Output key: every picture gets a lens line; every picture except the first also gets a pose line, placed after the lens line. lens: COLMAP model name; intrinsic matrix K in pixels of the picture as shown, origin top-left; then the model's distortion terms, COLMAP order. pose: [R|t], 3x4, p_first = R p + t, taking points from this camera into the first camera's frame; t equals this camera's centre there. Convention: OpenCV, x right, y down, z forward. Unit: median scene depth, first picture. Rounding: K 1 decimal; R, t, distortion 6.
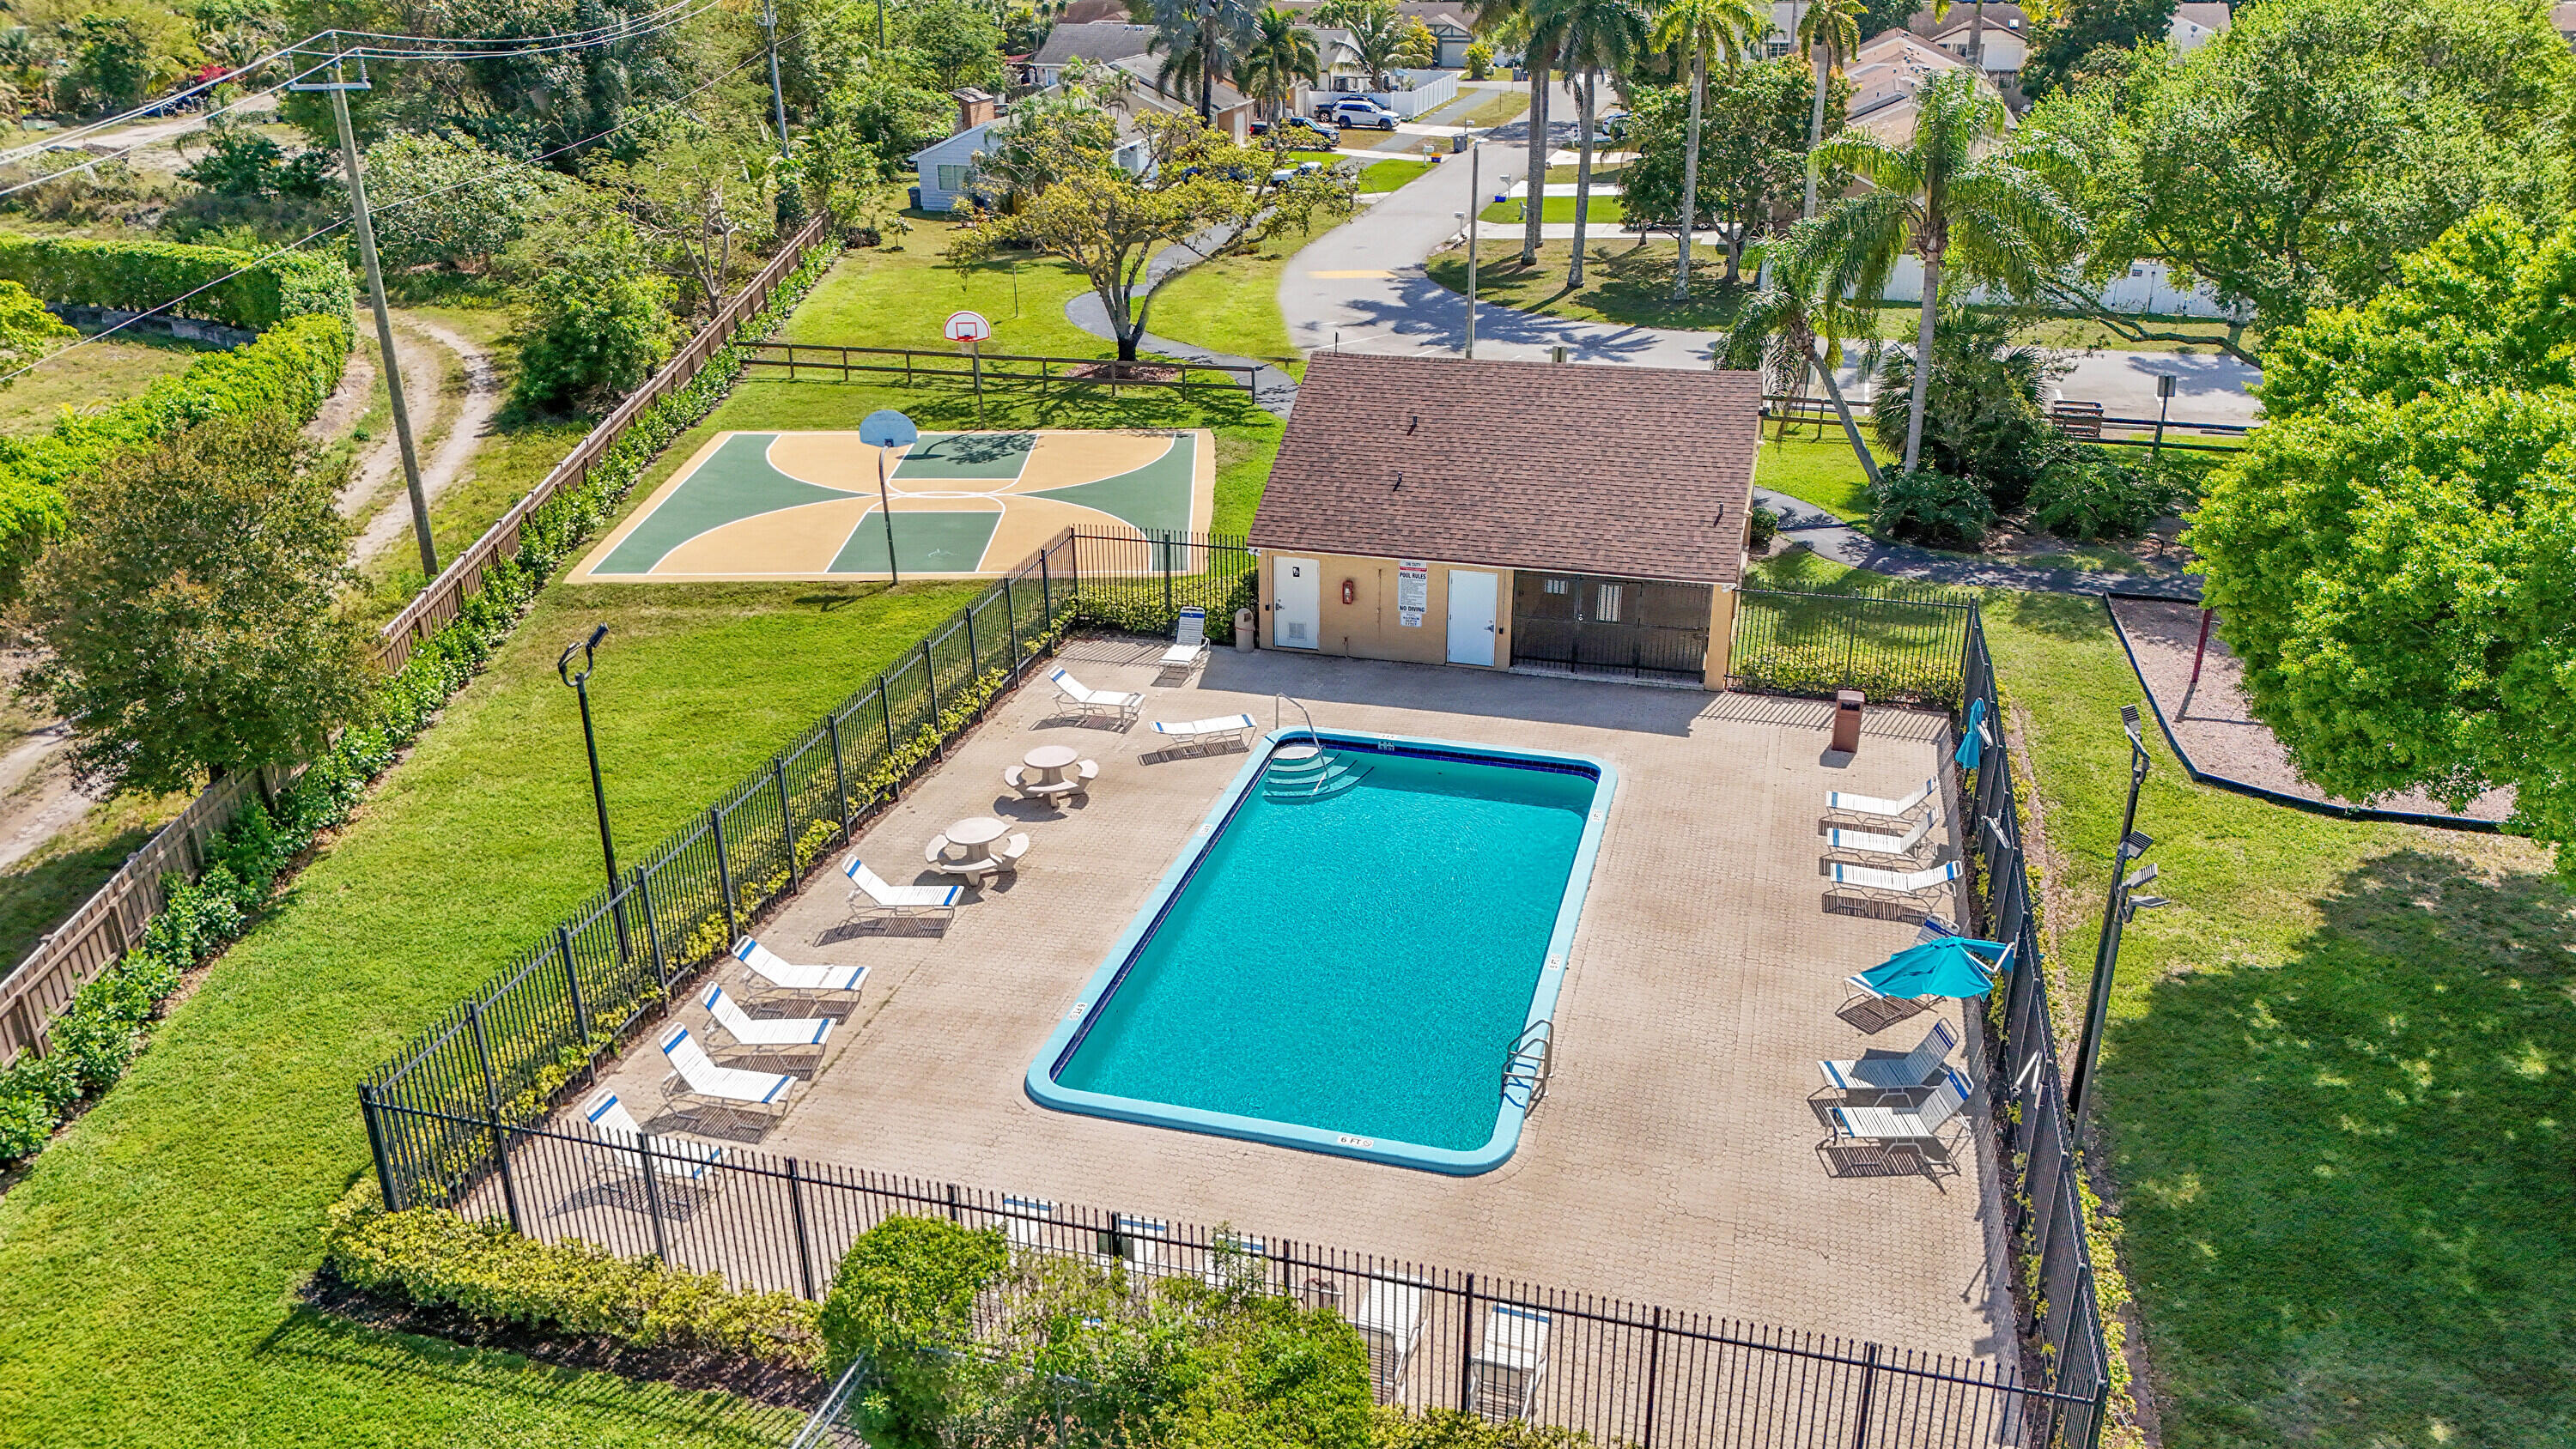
lens RADIAL K [[1896.3, 0, 1279.1], [0, 1896.3, 693.2], [0, 0, 1]] dist [0.048620, 0.003770]
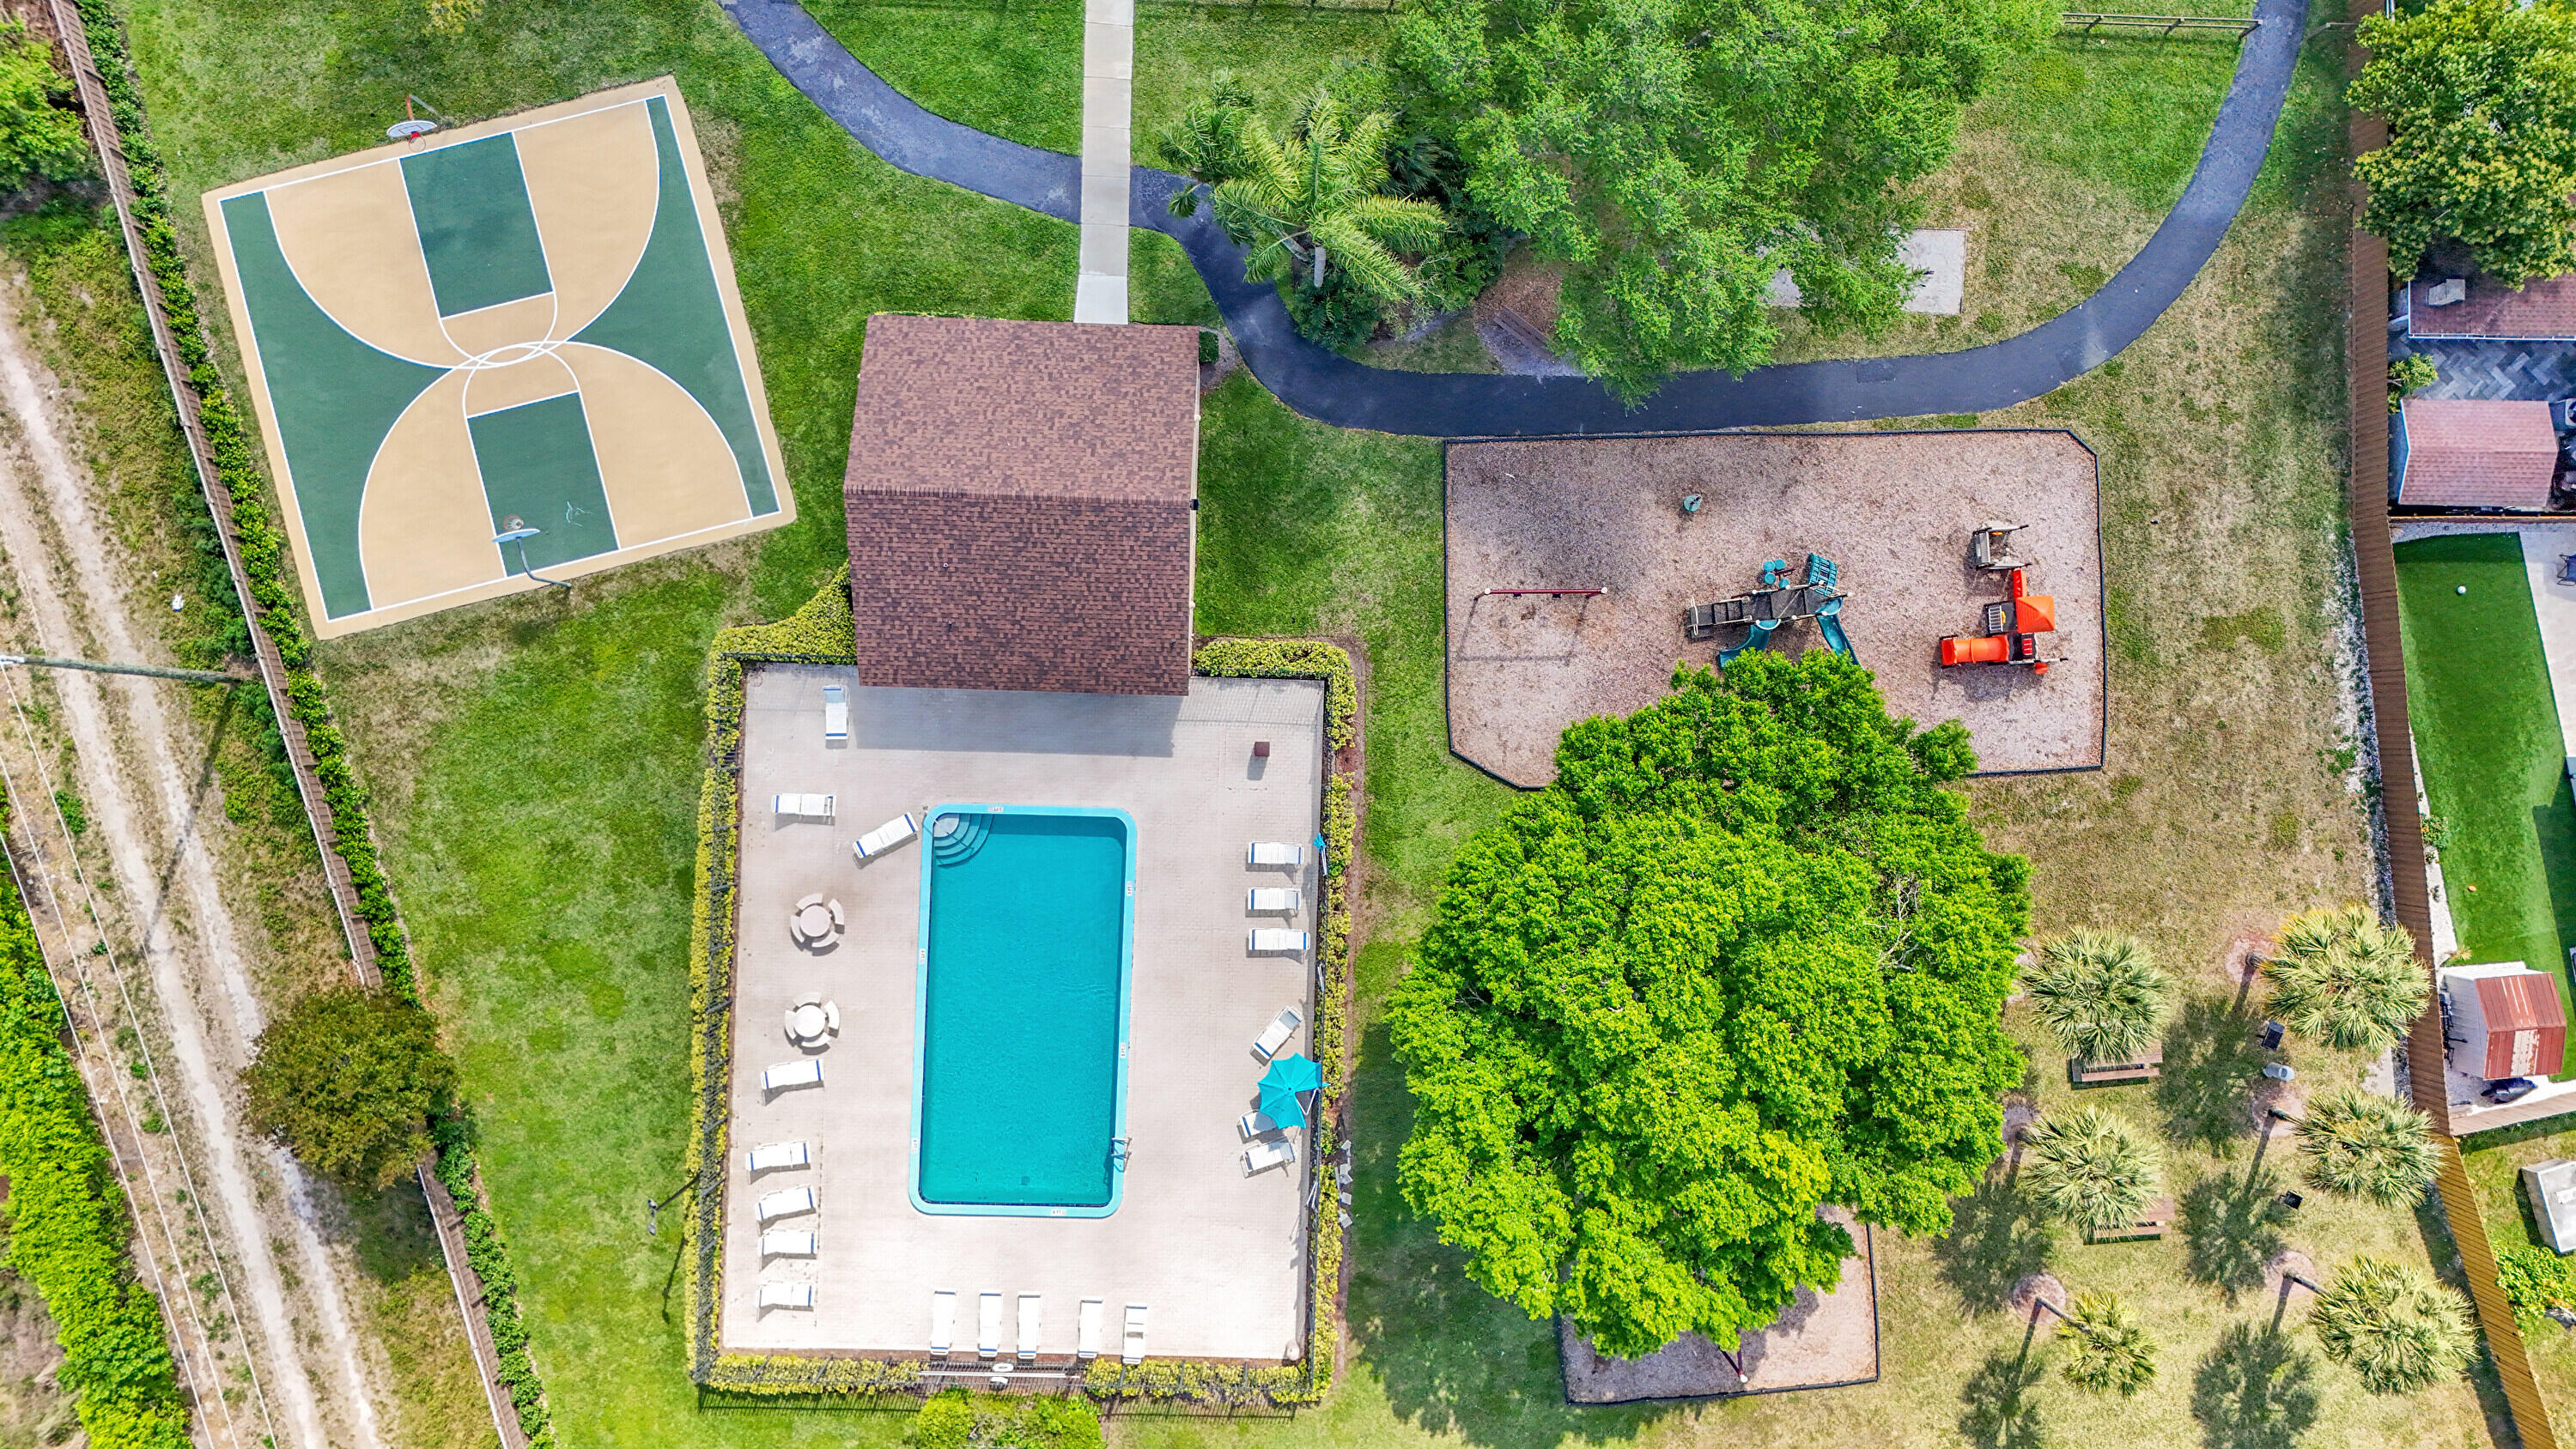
lens RADIAL K [[1870.6, 0, 1288.0], [0, 1870.6, 724.5], [0, 0, 1]] dist [0.118938, -0.168672]
pose [[0.970558, -0.239753, 0.023128, 0.260779], [0.072118, 0.380870, 0.921812, -1.376993], [-0.229816, -0.893004, 0.386947, 0.338088]]
